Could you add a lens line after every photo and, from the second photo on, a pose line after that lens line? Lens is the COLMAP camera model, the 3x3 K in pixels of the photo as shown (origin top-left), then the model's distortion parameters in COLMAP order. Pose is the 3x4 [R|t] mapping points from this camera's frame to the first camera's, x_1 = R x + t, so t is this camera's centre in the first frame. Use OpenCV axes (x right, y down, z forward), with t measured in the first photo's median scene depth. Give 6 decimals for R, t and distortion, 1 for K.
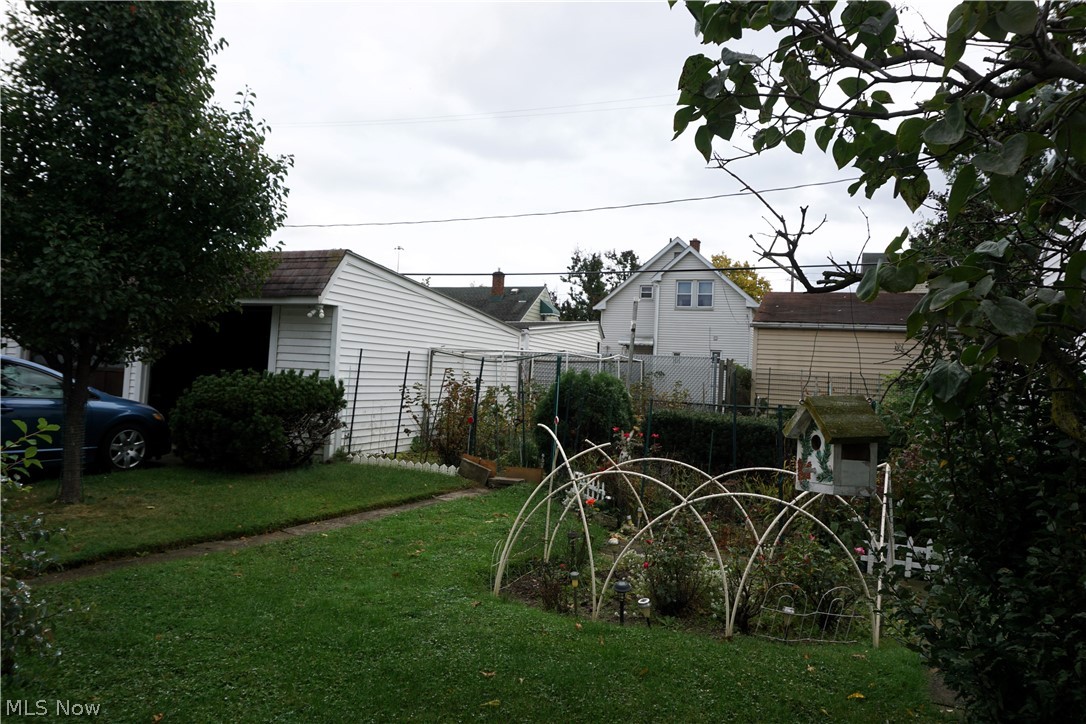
lens RADIAL K [[721.3, 0, 543.0], [0, 721.3, 362.0], [0, 0, 1]] dist [-0.049963, 0.033494]
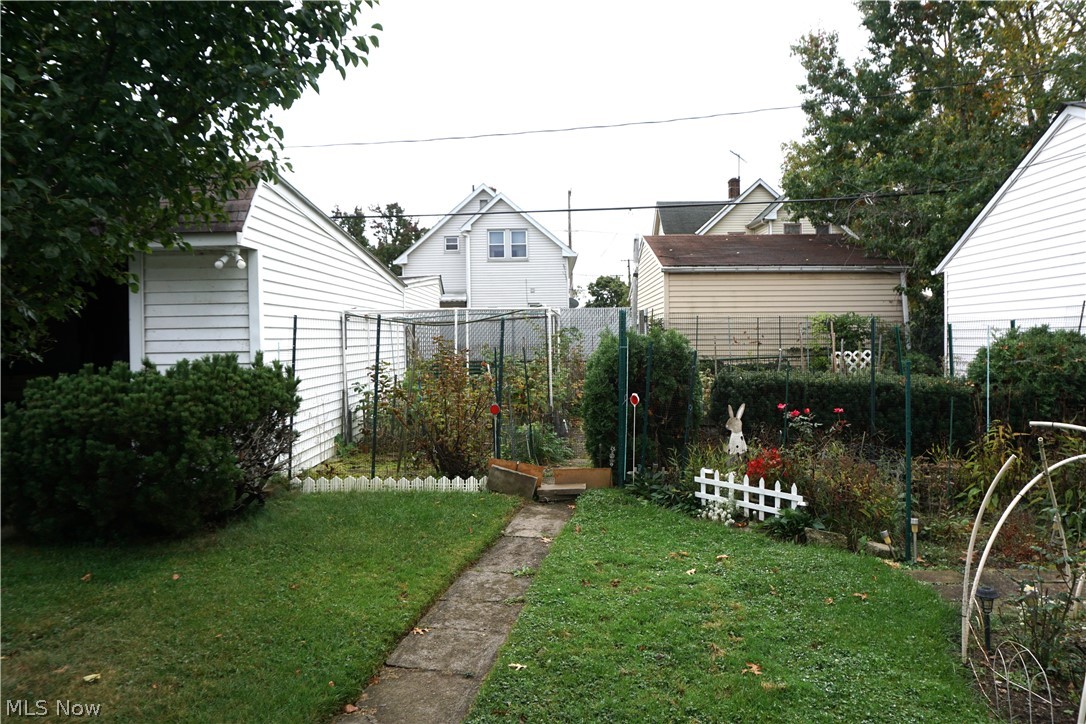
lens RADIAL K [[721.3, 0, 543.0], [0, 721.3, 362.0], [0, 0, 1]] dist [-0.049963, 0.033494]
pose [[0.934429, -0.072958, 0.348596, -0.266452], [0.052507, 0.996318, 0.067772, -0.008383], [-0.352257, -0.045024, 0.934820, 0.302980]]
